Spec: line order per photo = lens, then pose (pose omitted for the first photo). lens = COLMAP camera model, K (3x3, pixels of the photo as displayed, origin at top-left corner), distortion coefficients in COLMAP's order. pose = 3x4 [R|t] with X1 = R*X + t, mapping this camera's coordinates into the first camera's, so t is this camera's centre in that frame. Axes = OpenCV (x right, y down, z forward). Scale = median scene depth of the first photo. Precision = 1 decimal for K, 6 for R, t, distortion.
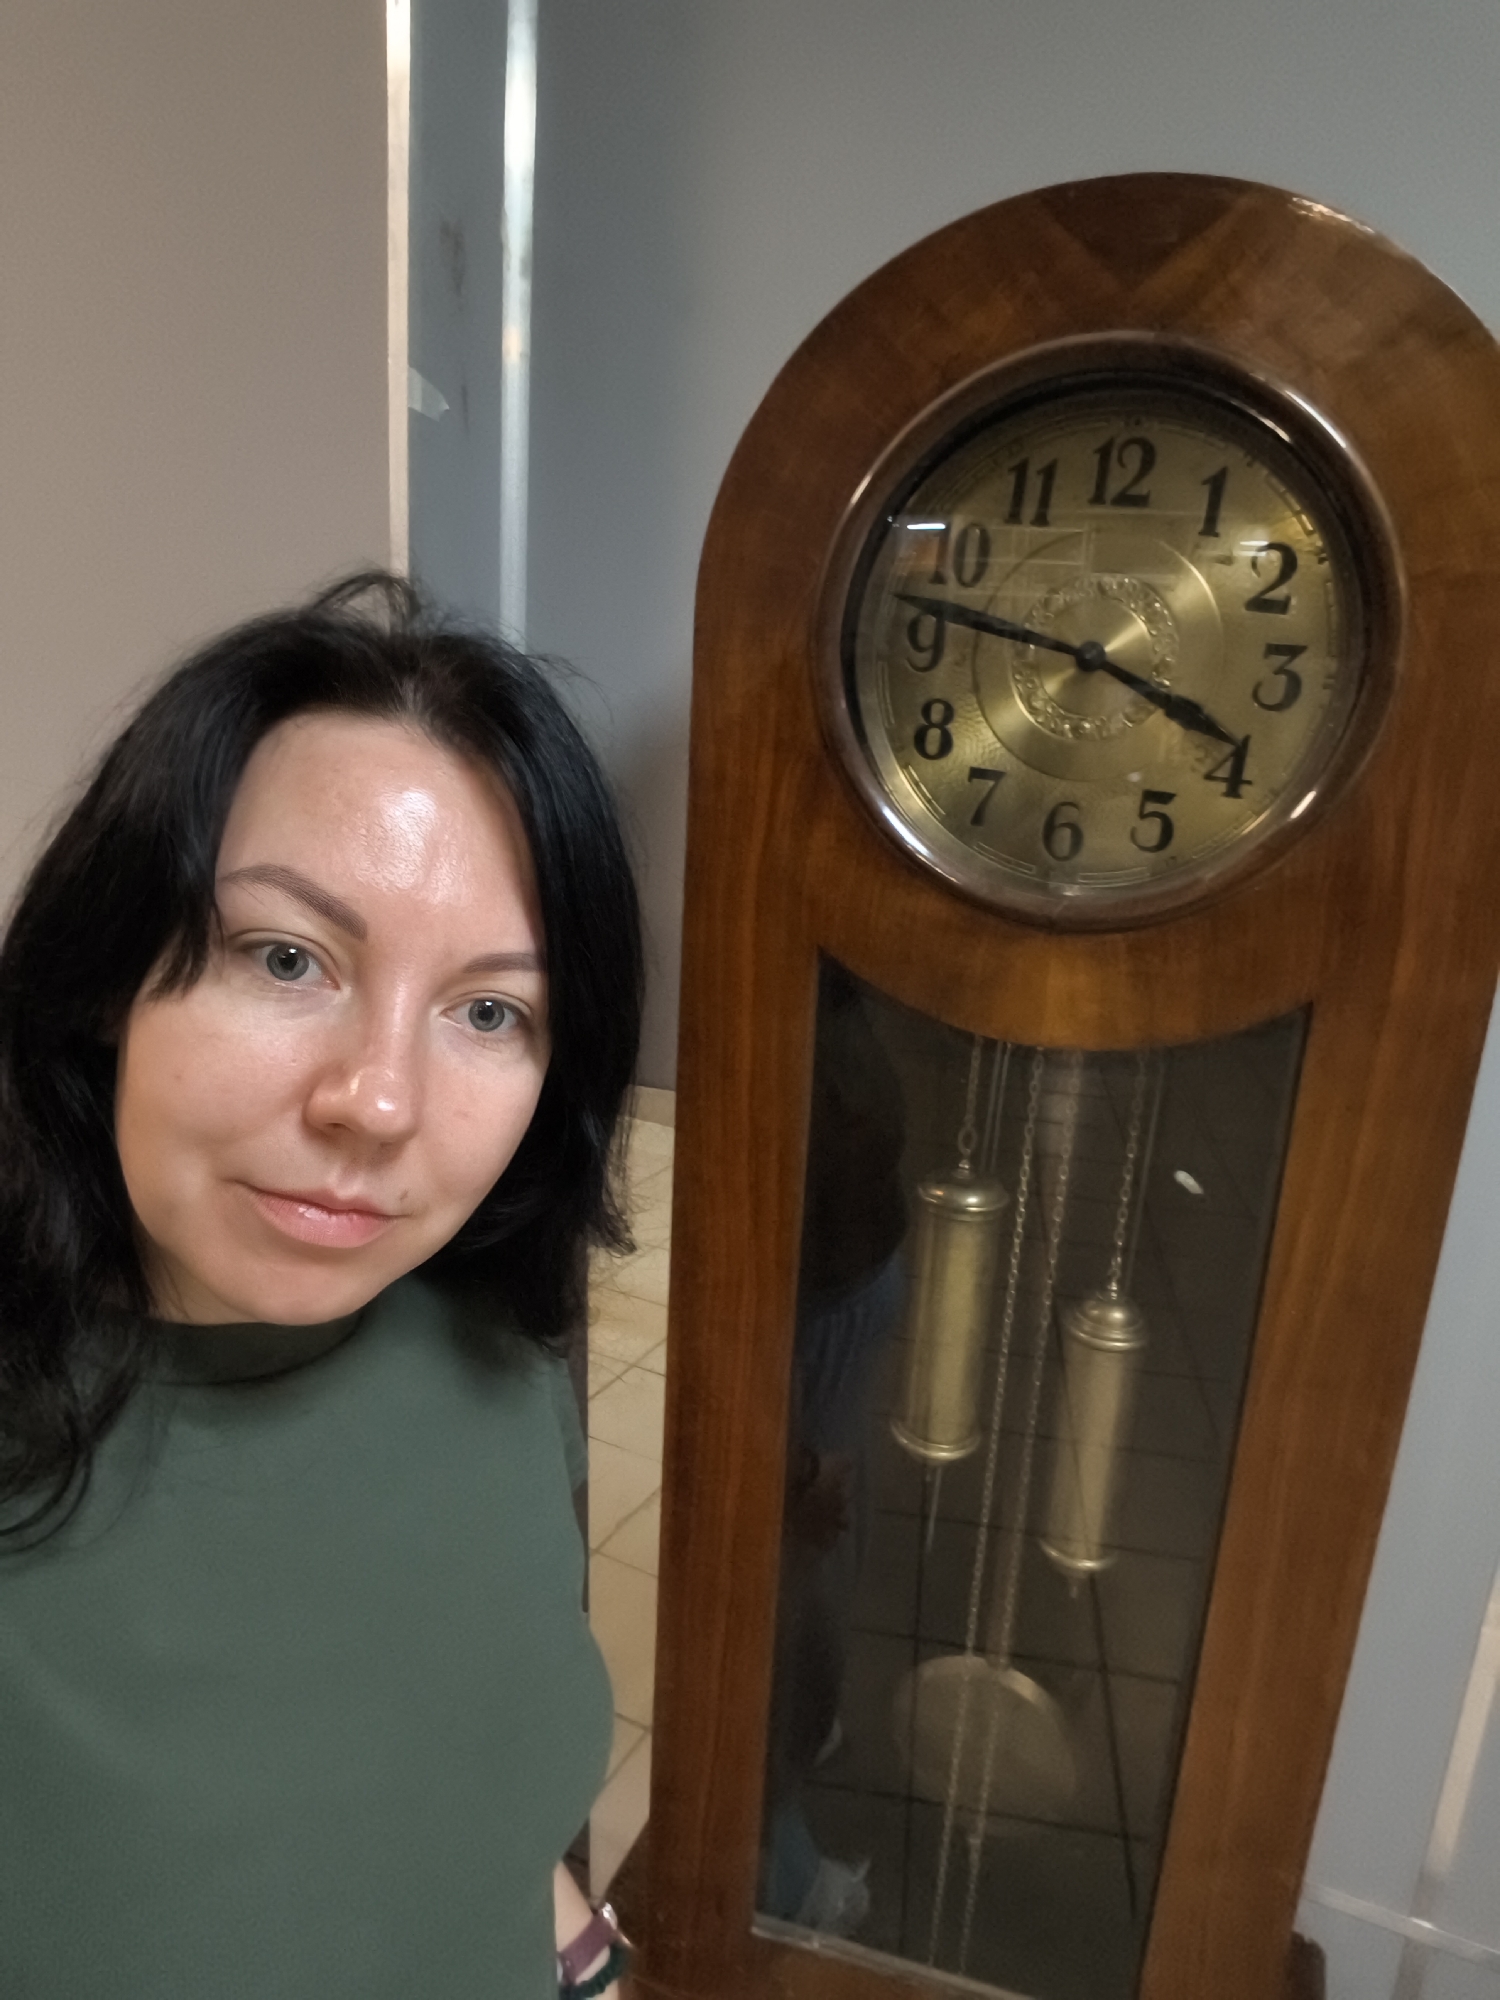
lens RADIAL K [[1290.0, 0, 754.9], [0, 1290.0, 995.4], [0, 0, 1]] dist [0.010211, -0.010966]
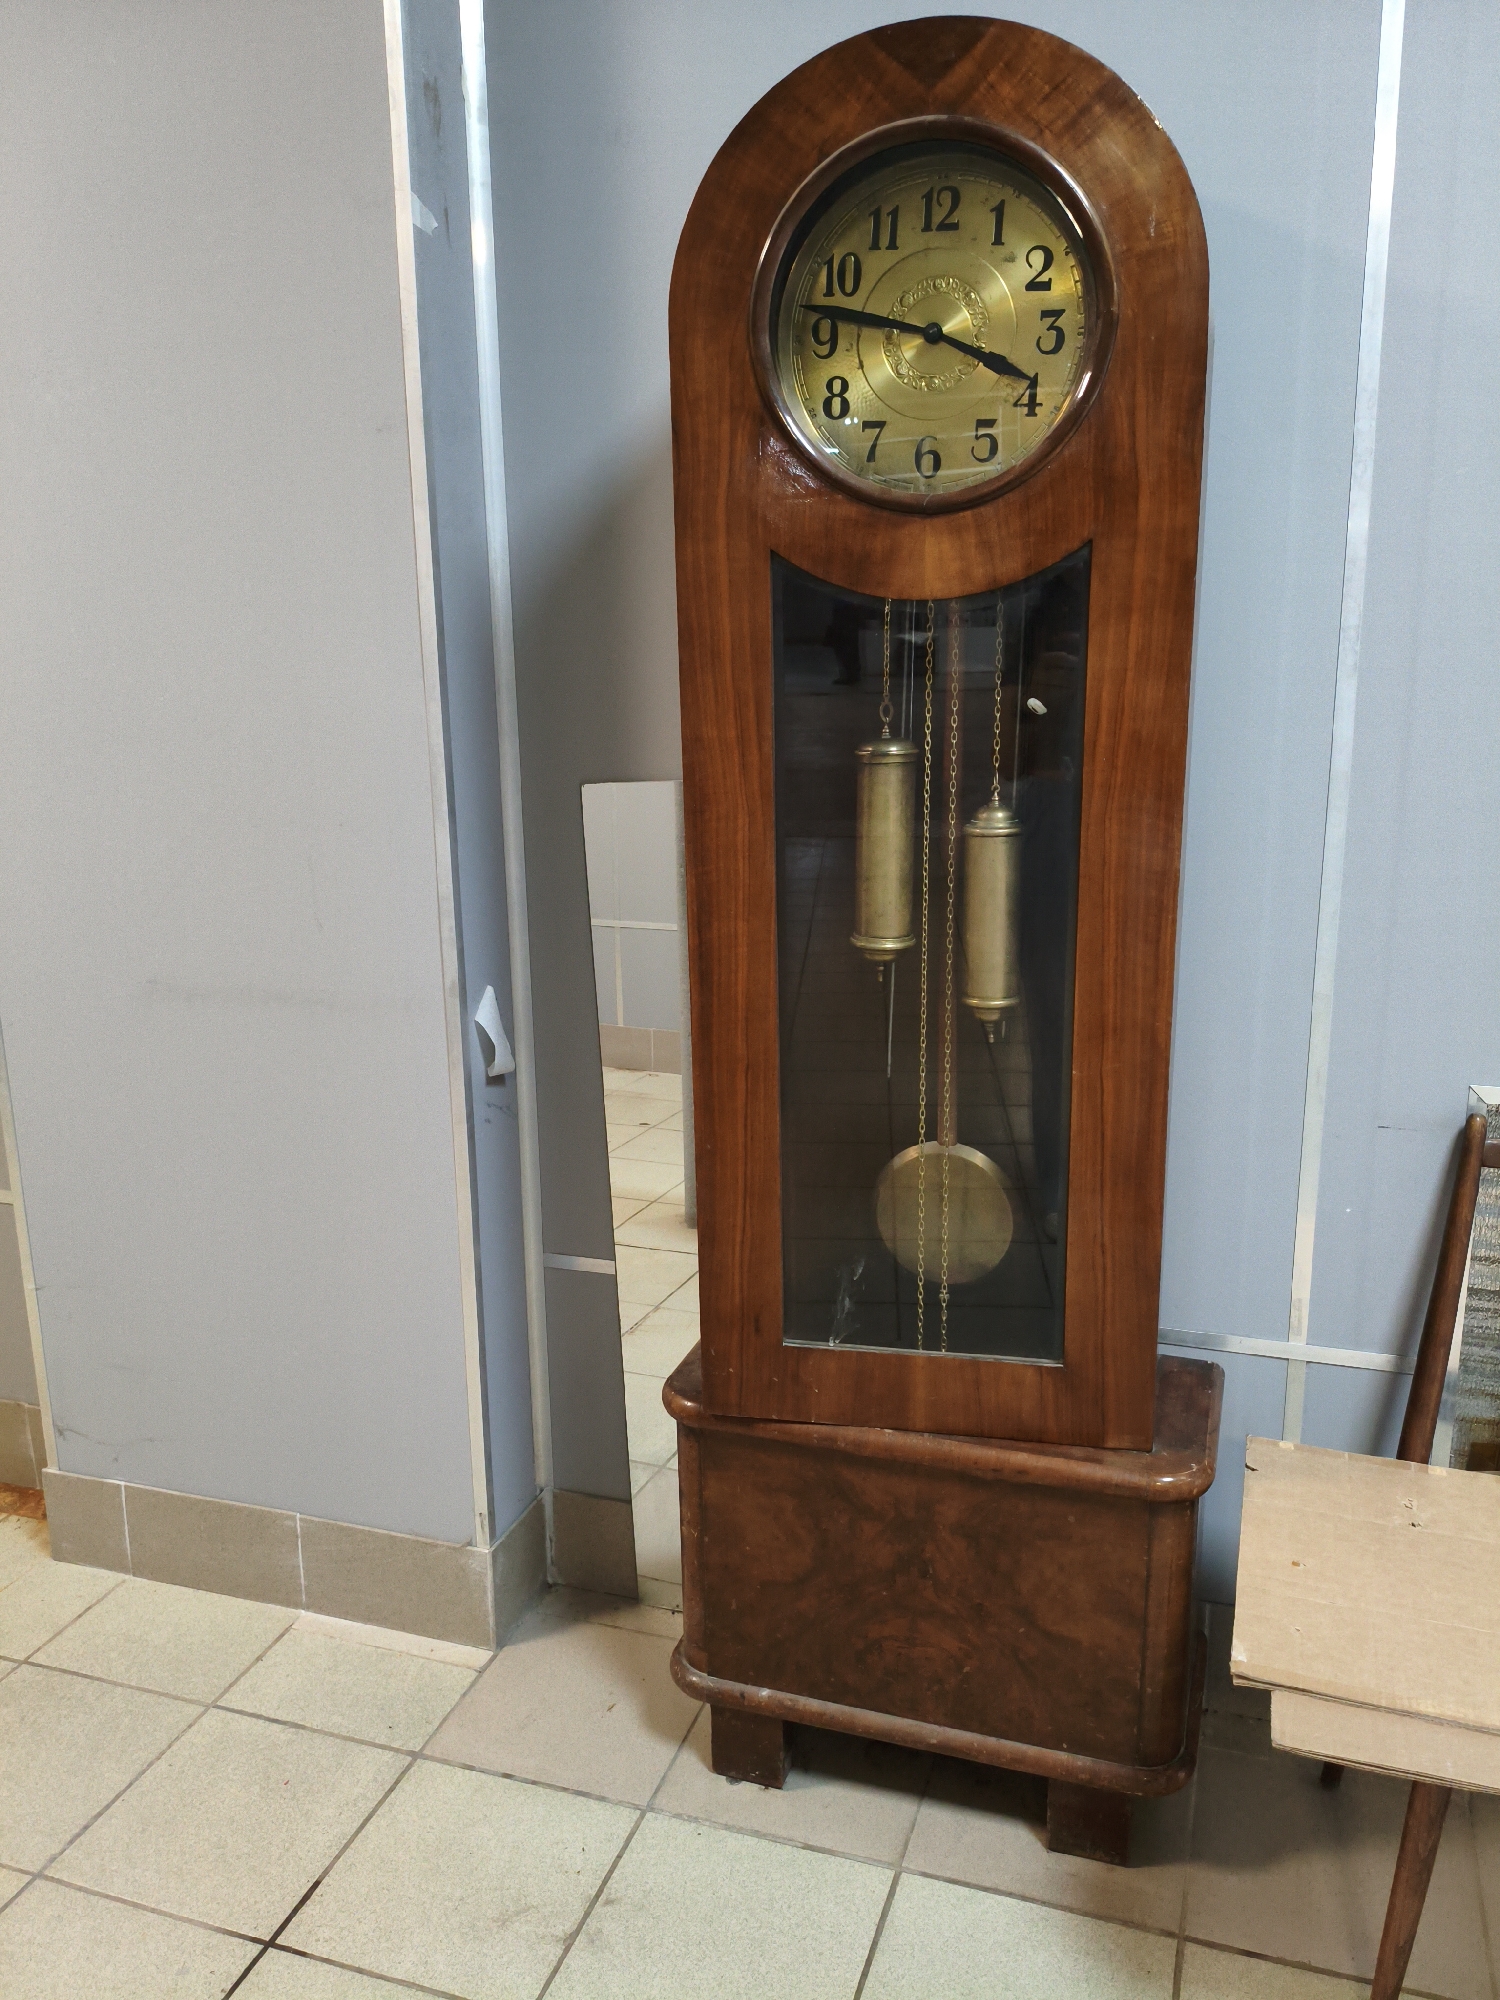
lens RADIAL K [[1529.6, 0, 747.3], [0, 1529.6, 1007.8], [0, 0, 1]] dist [0.000085, -0.016511]
pose [[0.994369, -0.090719, 0.054783, -0.125558], [0.090381, 0.995870, 0.008609, 0.482528], [-0.055338, -0.003609, 0.998461, -0.770766]]
